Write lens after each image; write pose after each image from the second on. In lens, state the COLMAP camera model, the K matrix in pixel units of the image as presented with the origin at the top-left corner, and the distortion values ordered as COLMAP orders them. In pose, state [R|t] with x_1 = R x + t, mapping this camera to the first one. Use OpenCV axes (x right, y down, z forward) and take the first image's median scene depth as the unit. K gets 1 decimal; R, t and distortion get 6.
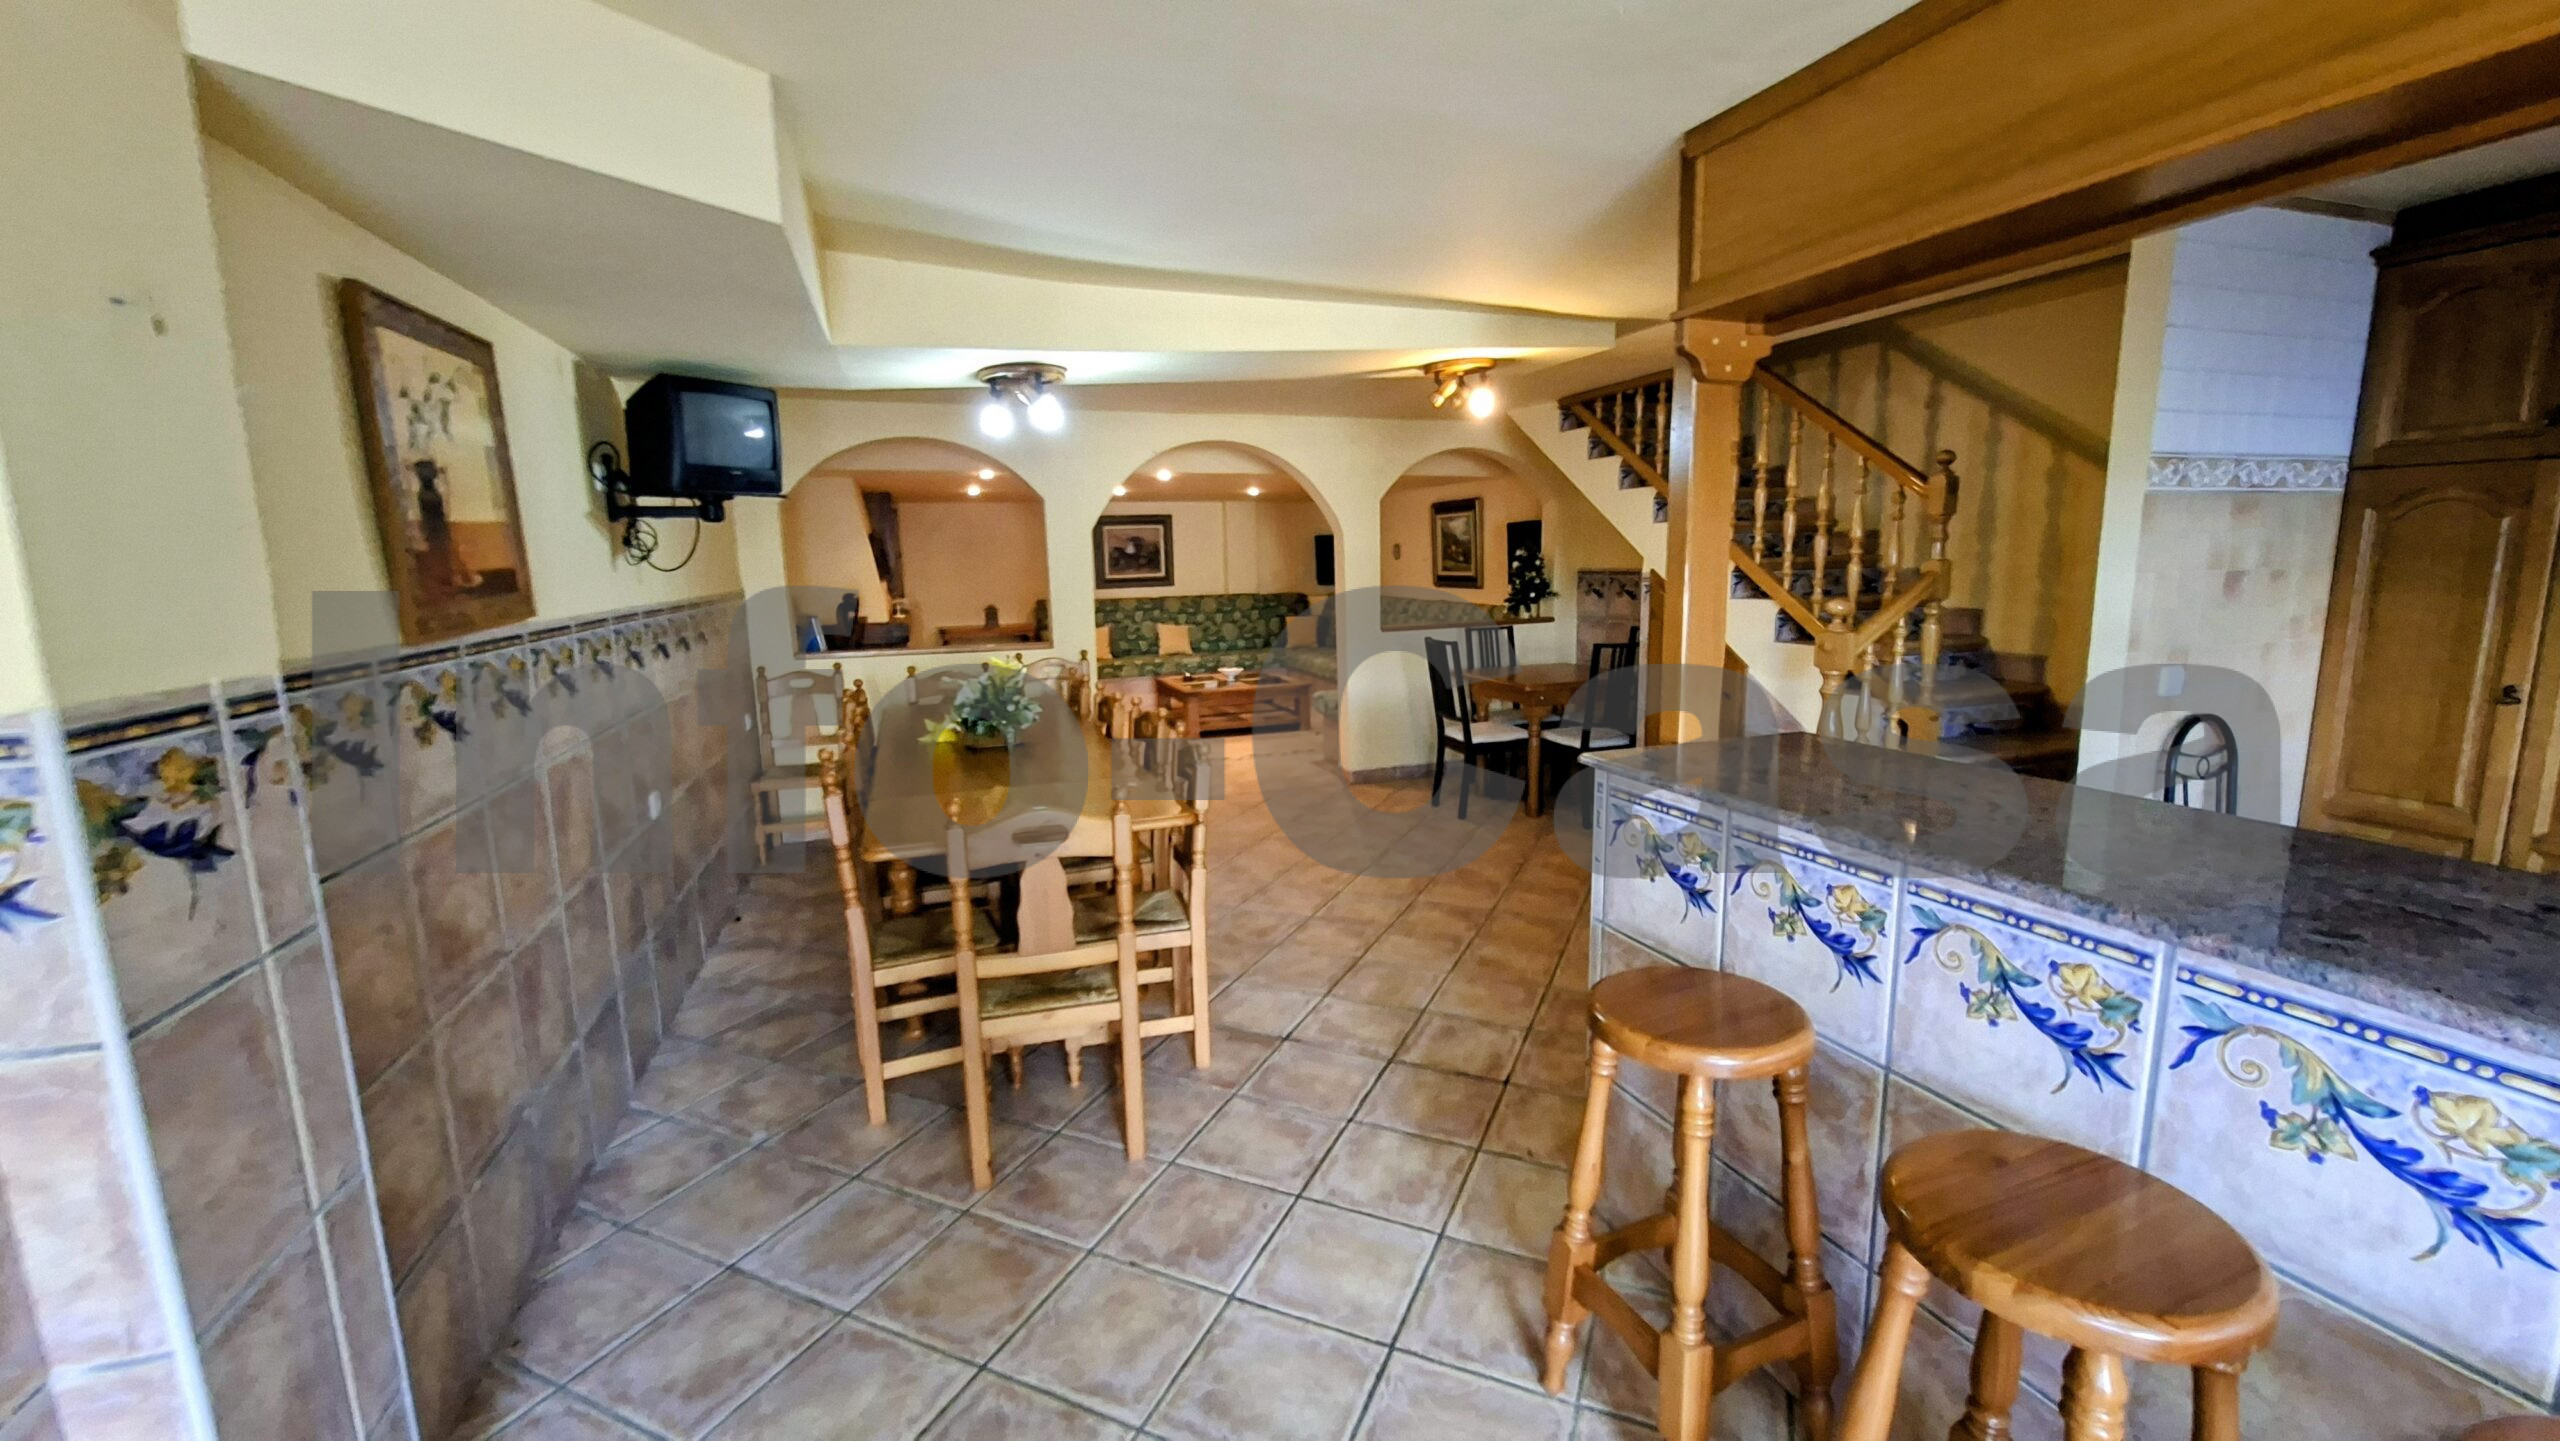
lens RADIAL K [[1035.6, 0, 1296.6], [0, 1035.6, 711.5], [0, 0, 1]] dist [-0.016286, 0.008915]
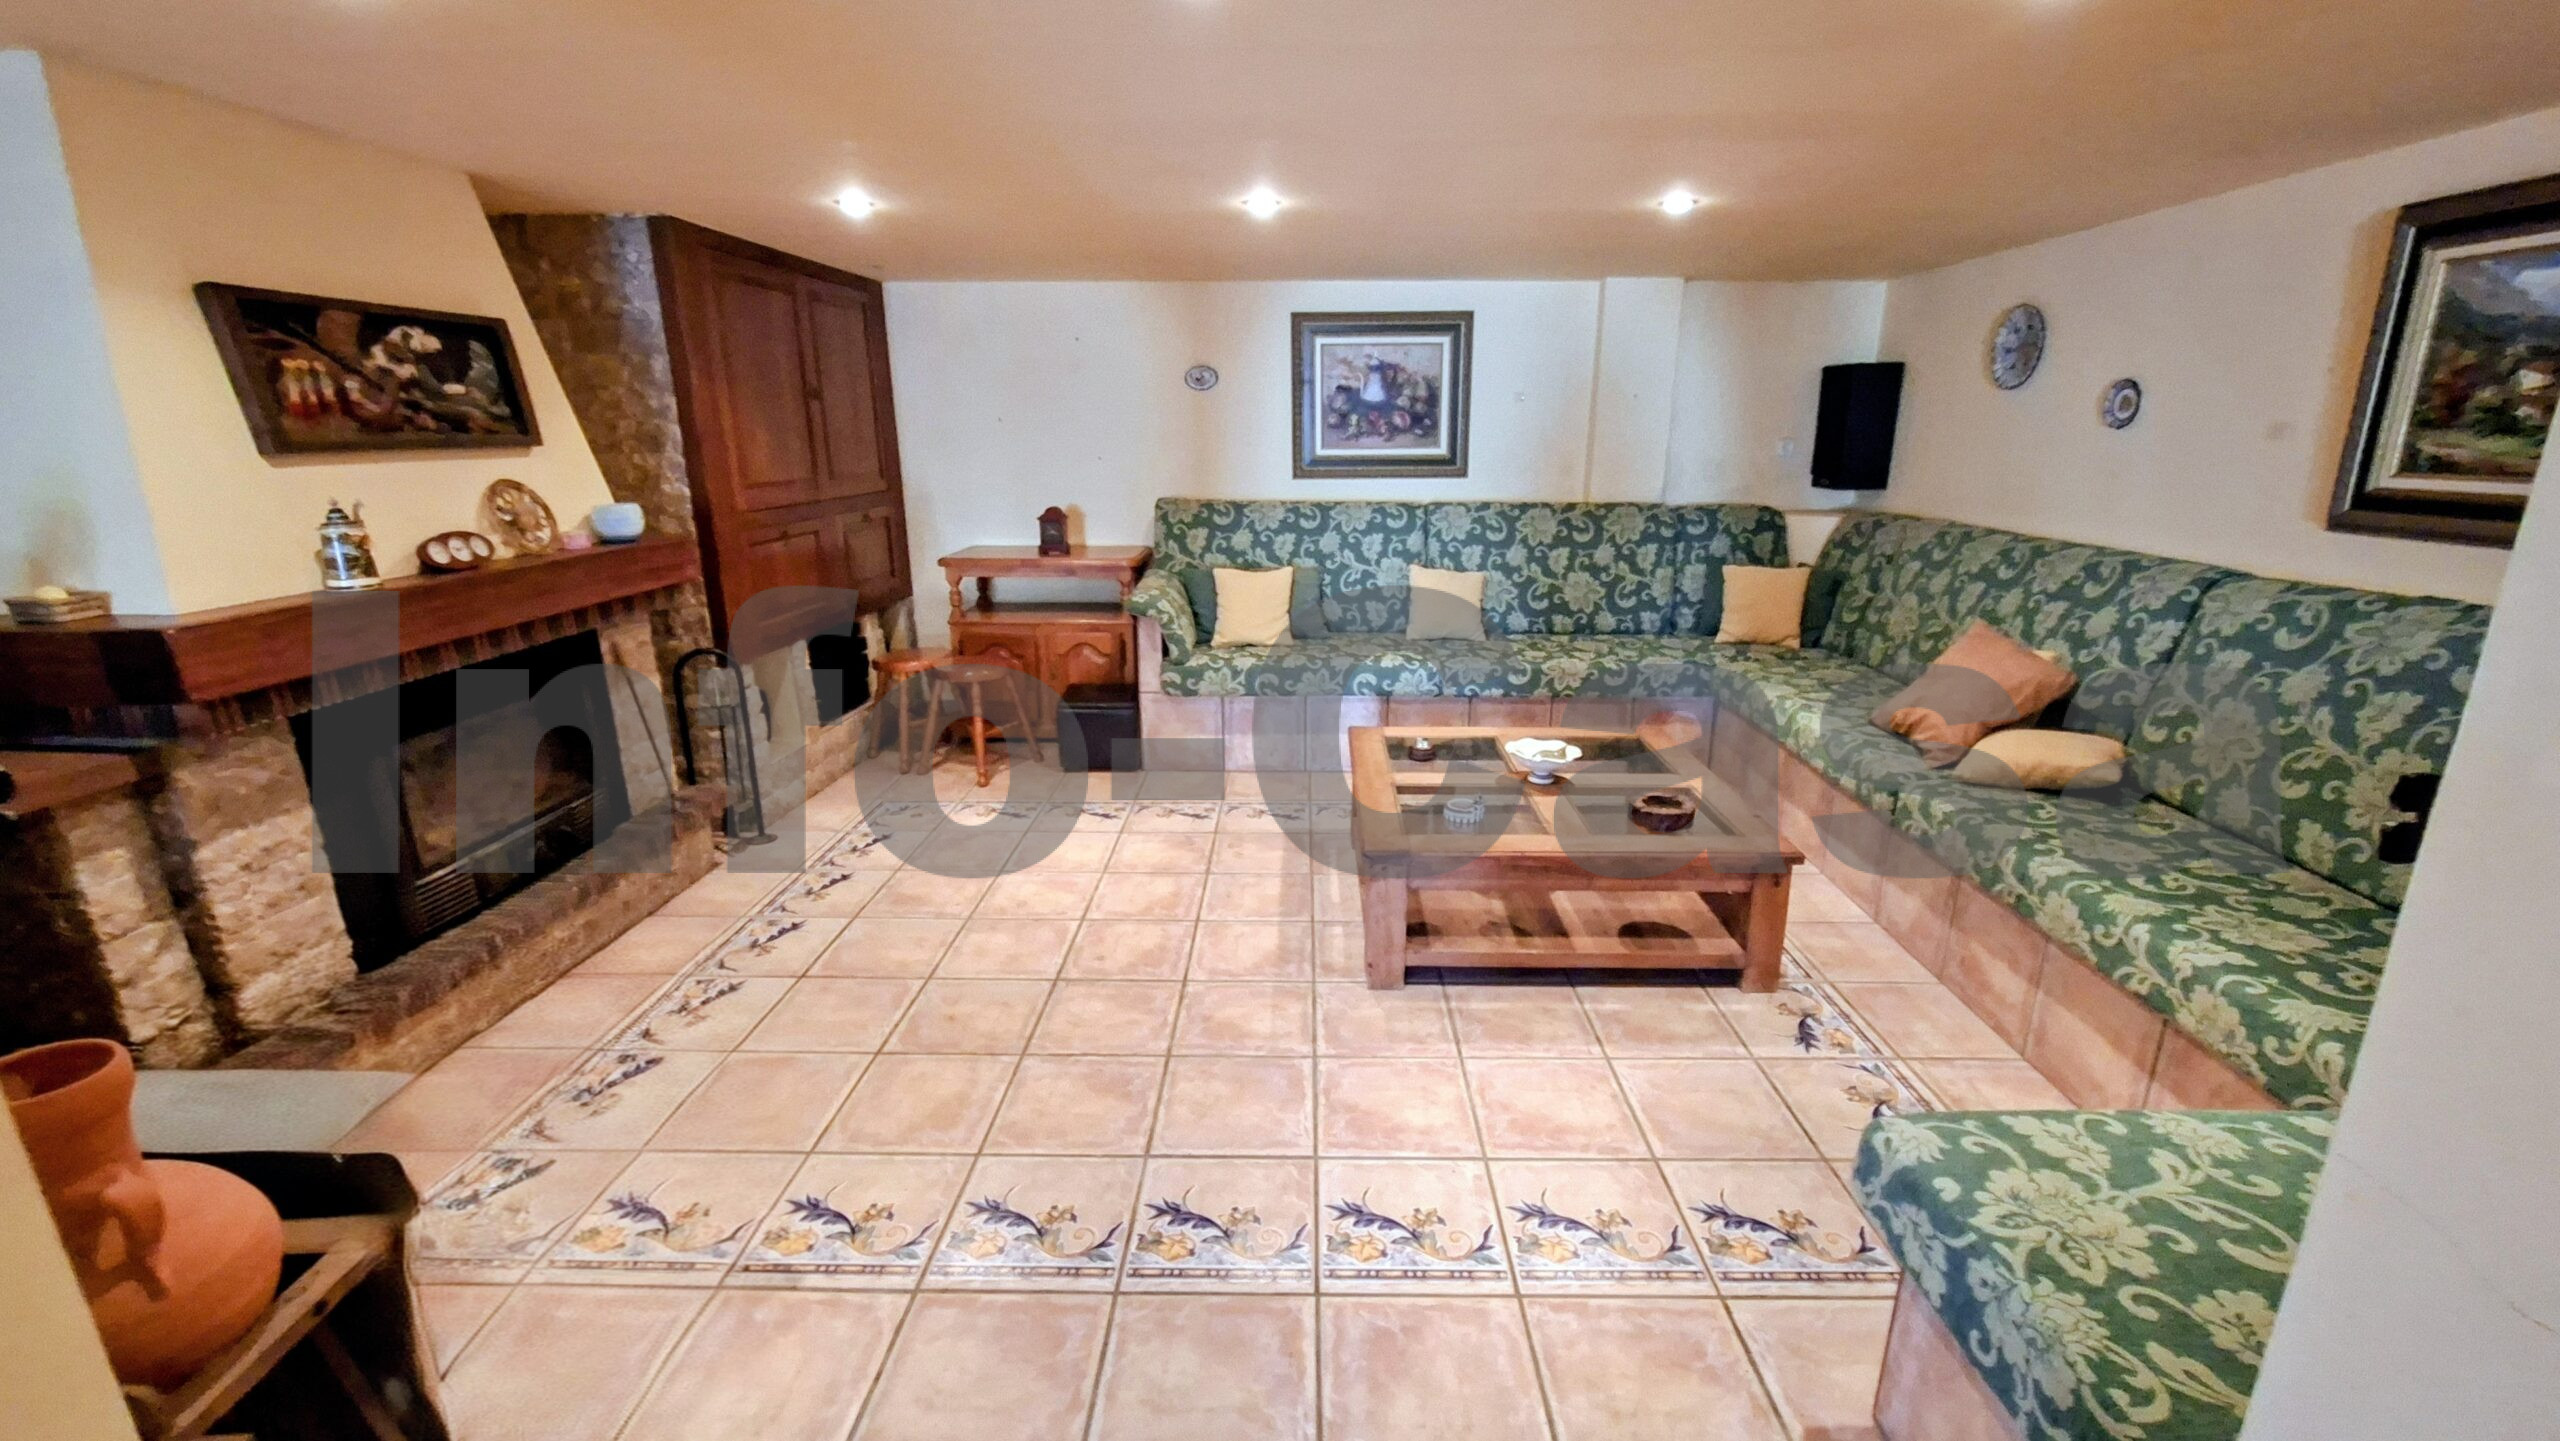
lens RADIAL K [[1035.6, 0, 1296.6], [0, 1035.6, 711.5], [0, 0, 1]] dist [-0.016286, 0.008915]
pose [[0.930575, 0.119487, -0.346055, -0.035974], [-0.076555, 0.987853, 0.135224, -0.137249], [0.358009, -0.099344, 0.928418, 0.986044]]
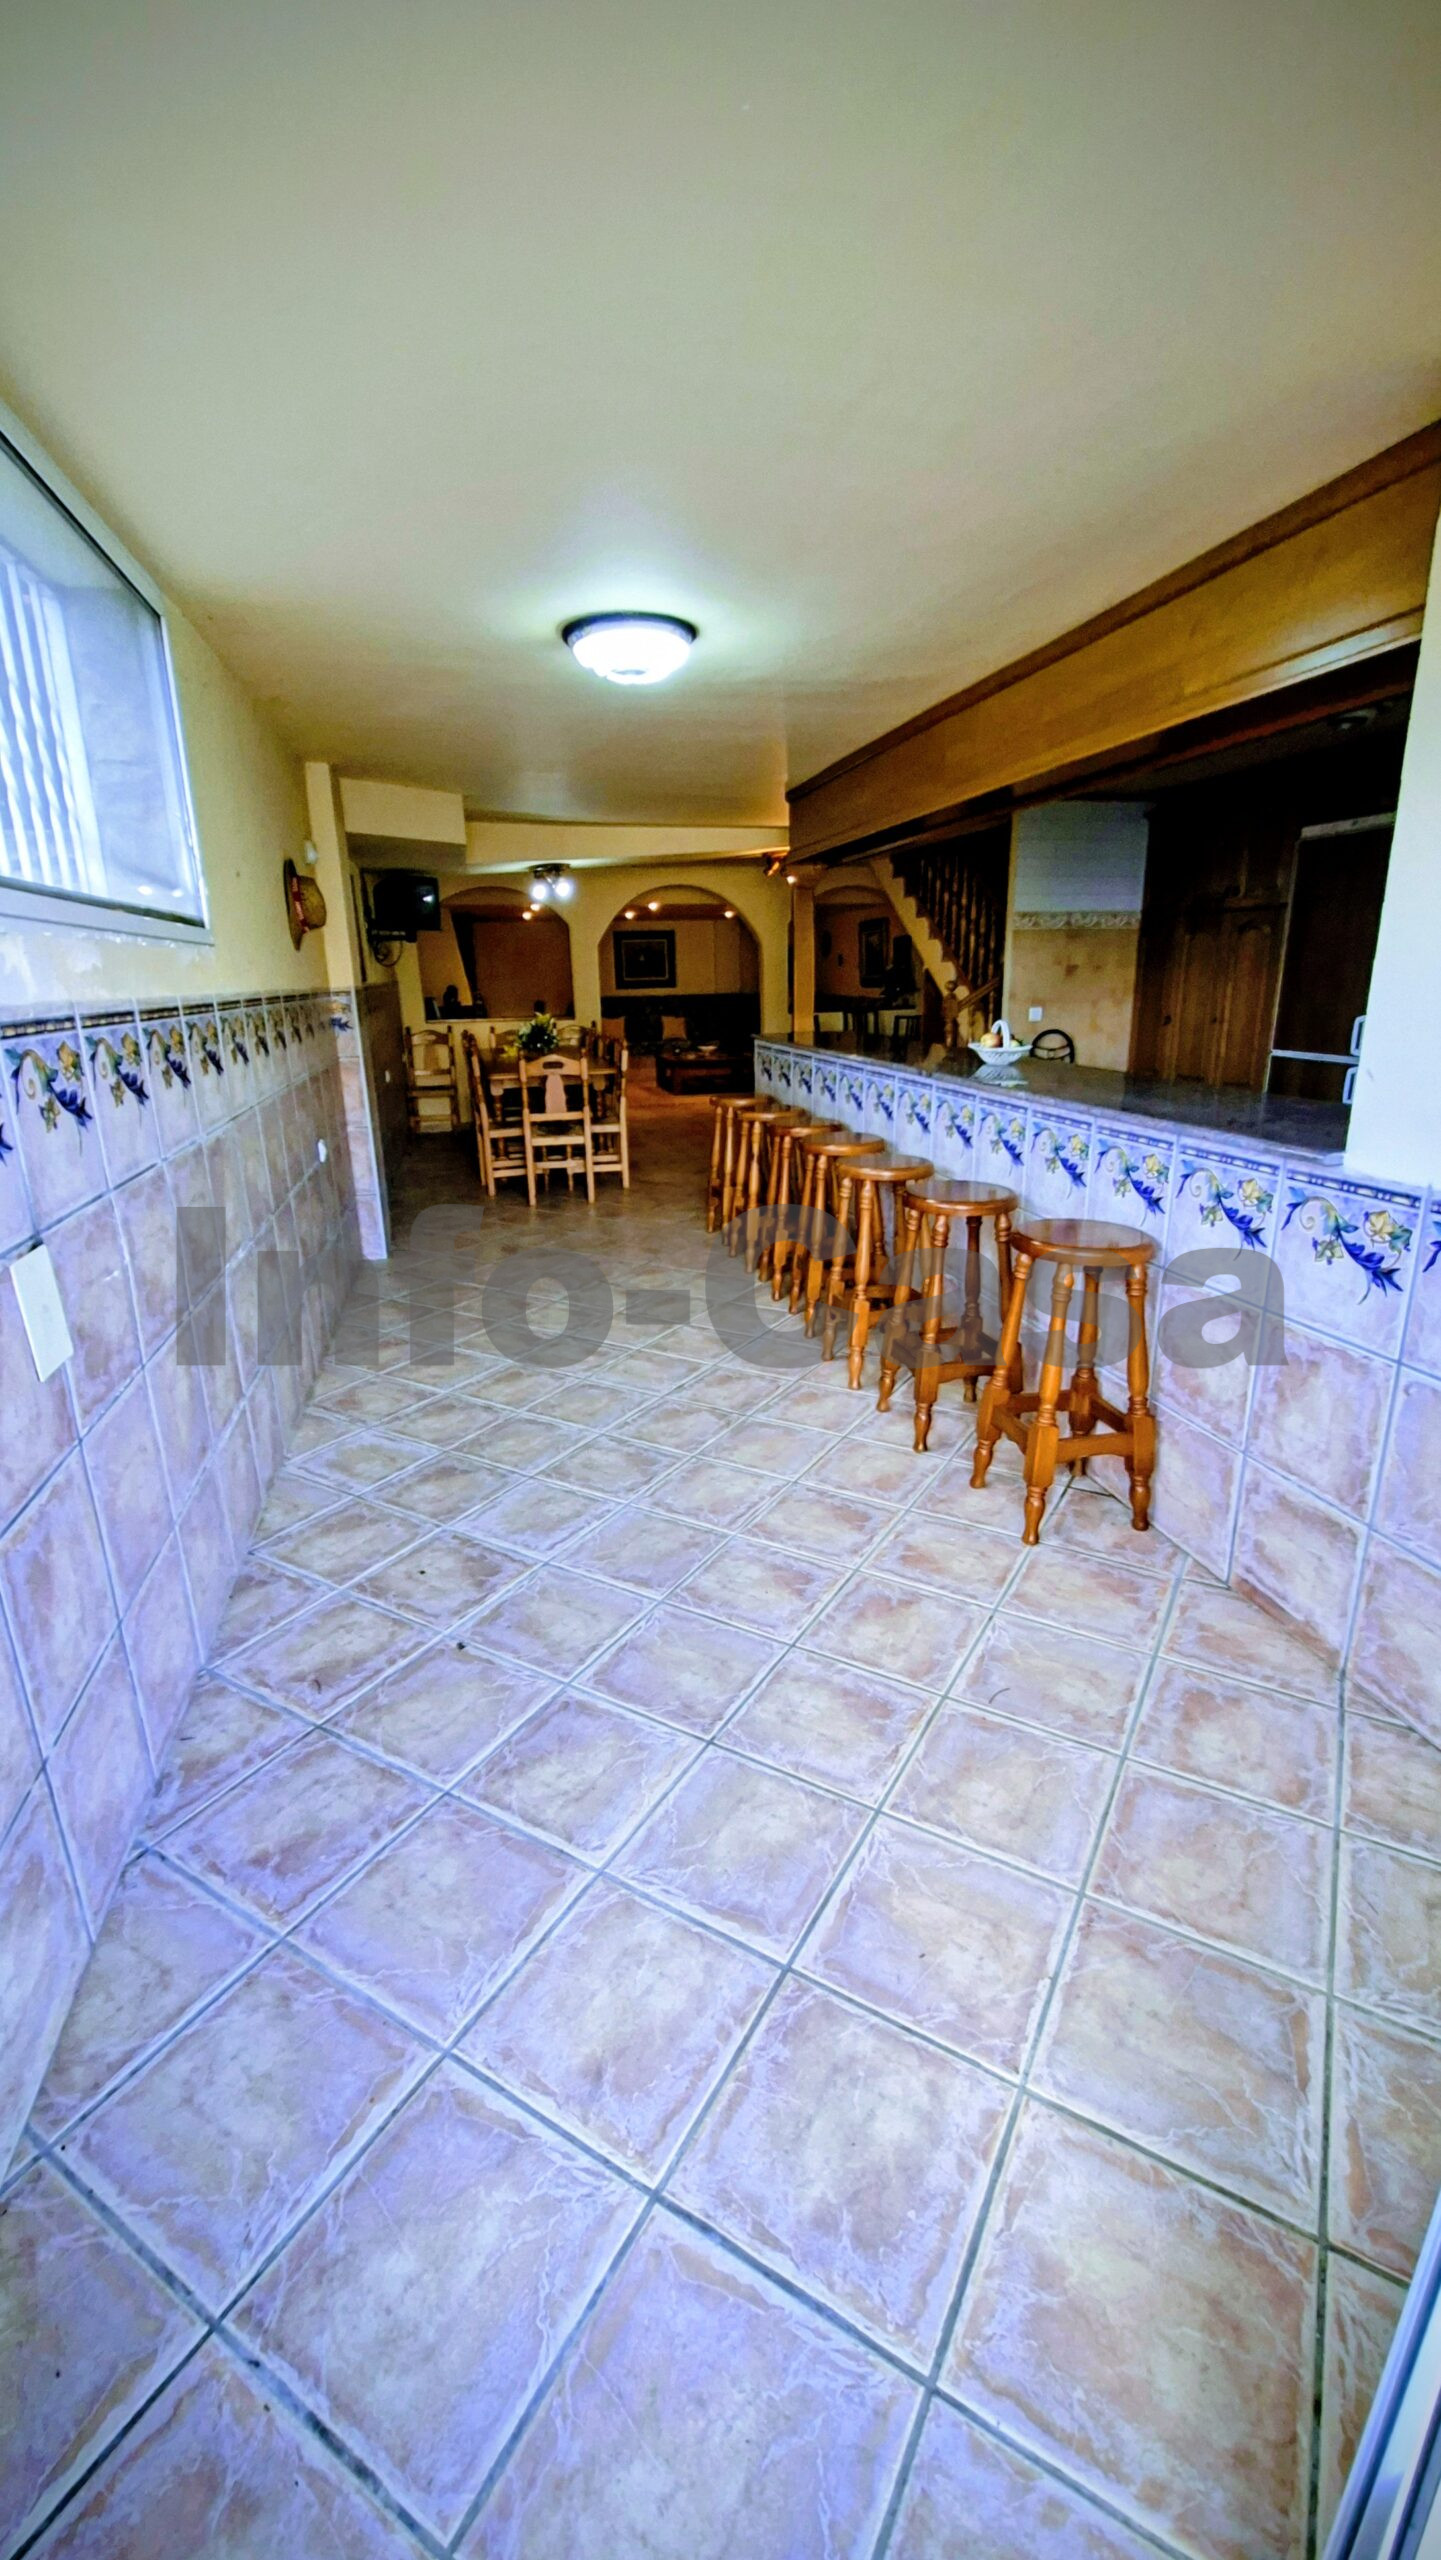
lens RADIAL K [[1059.5, 0, 725.2], [0, 1059.5, 1282.1], [0, 0, 1]] dist [-0.004100, 0.000288]
pose [[0.992676, 0.036274, -0.115233, 0.199053], [-0.019920, 0.989948, 0.140023, 0.106326], [0.119154, -0.136702, 0.983420, -0.645266]]
